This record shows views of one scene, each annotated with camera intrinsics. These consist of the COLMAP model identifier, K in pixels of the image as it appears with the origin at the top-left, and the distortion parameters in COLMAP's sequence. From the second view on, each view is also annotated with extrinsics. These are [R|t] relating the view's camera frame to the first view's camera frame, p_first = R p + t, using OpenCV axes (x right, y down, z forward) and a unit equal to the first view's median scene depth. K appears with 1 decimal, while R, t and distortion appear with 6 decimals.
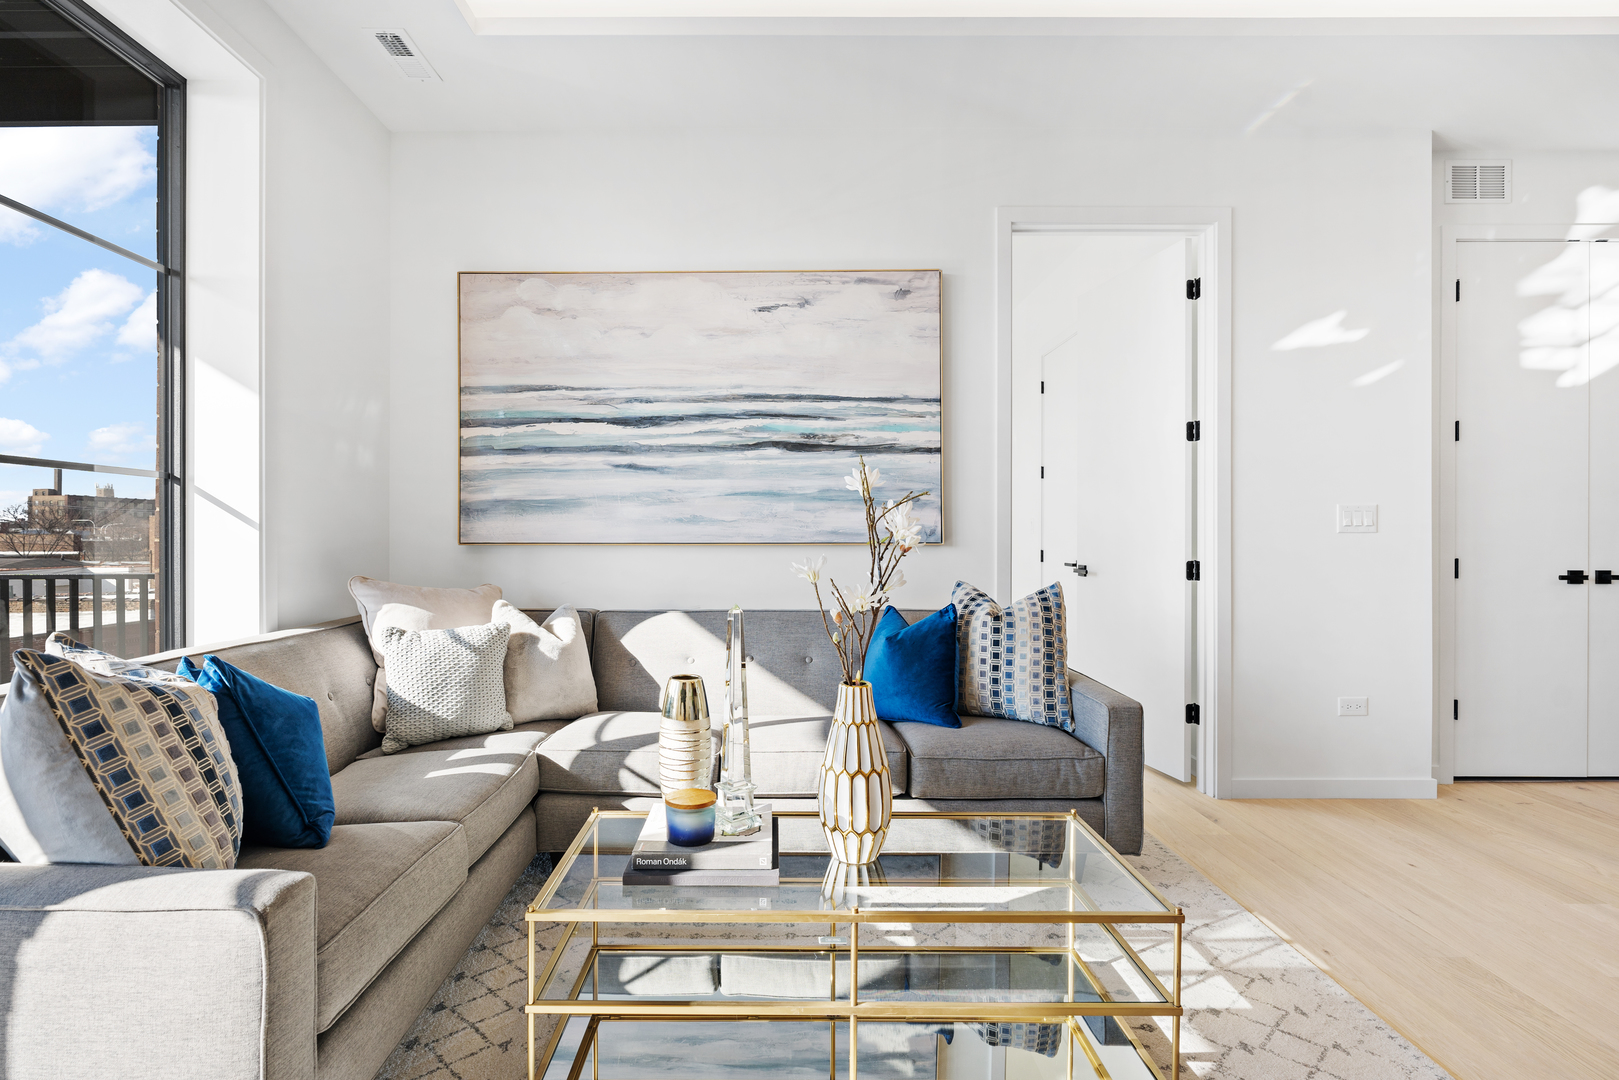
lens RADIAL K [[750.5, 0, 722.3], [0, 750.5, 535.0], [0, 0, 1]] dist [-0.003971, -0.000023]
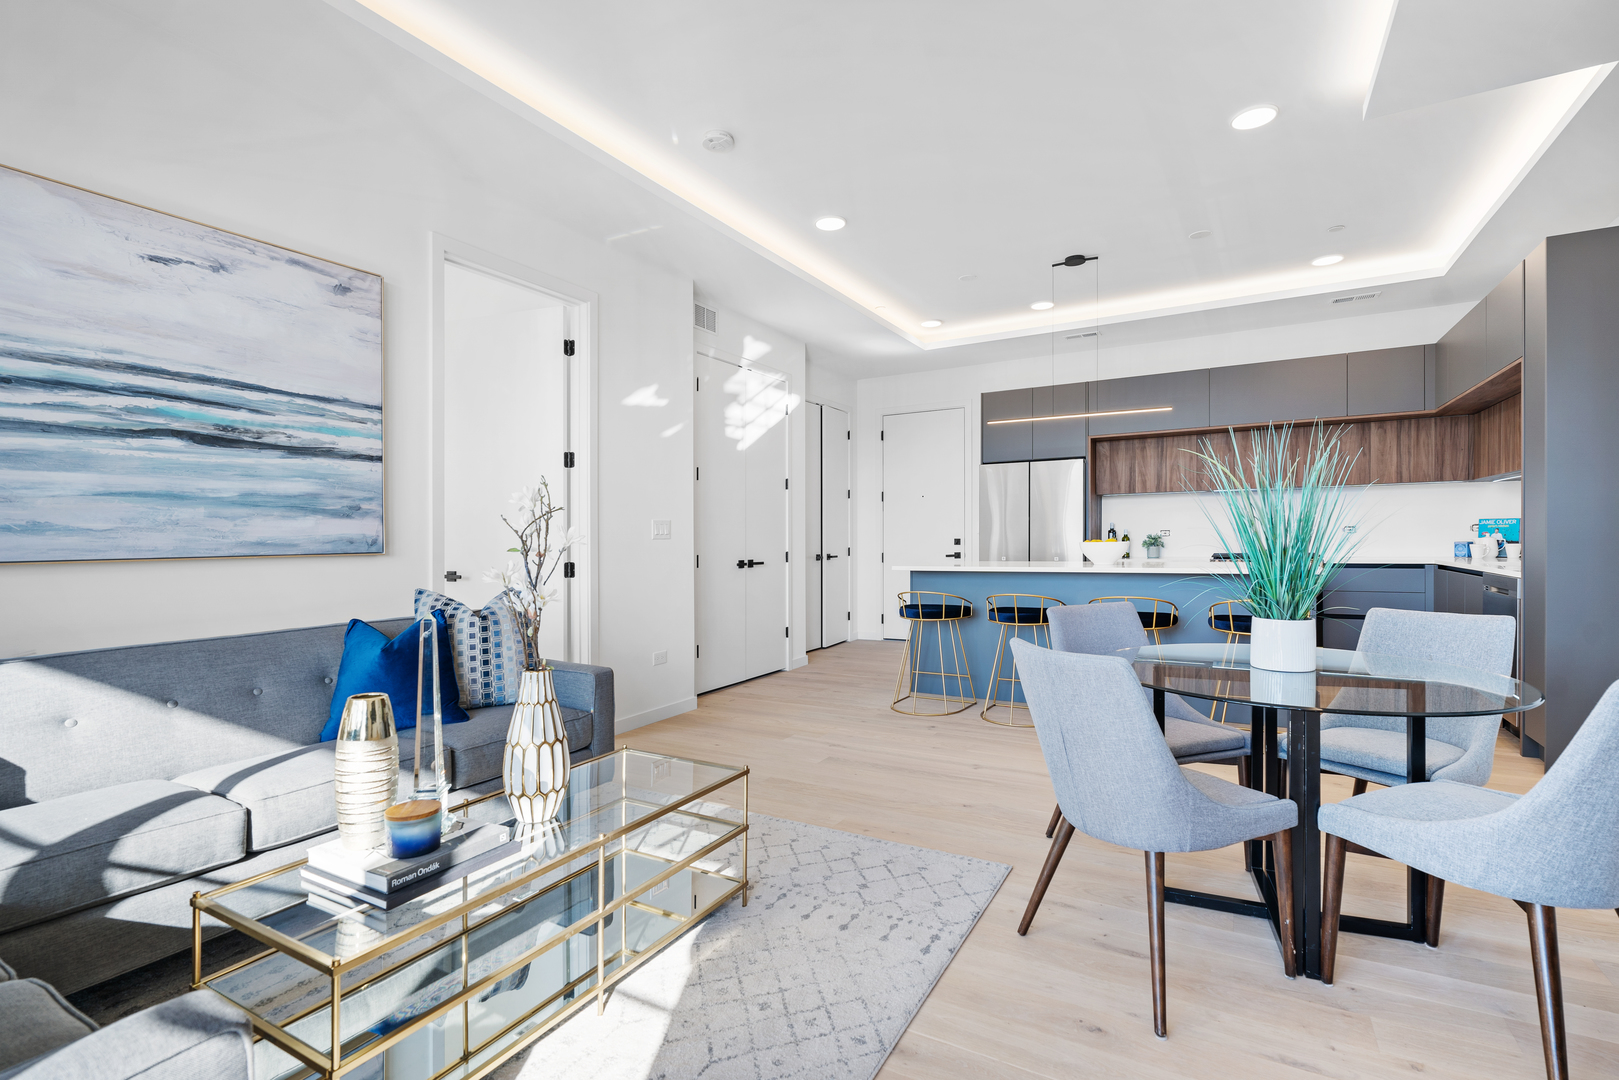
lens RADIAL K [[750.5, 0, 813.9], [0, 750.5, 548.6], [0, 0, 1]] dist [-0.003971, -0.000023]
pose [[0.486086, -0.019102, 0.873702, -0.298613], [0.013047, 0.999808, 0.014601, -0.001666], [-0.873814, 0.004301, 0.486242, 0.023244]]
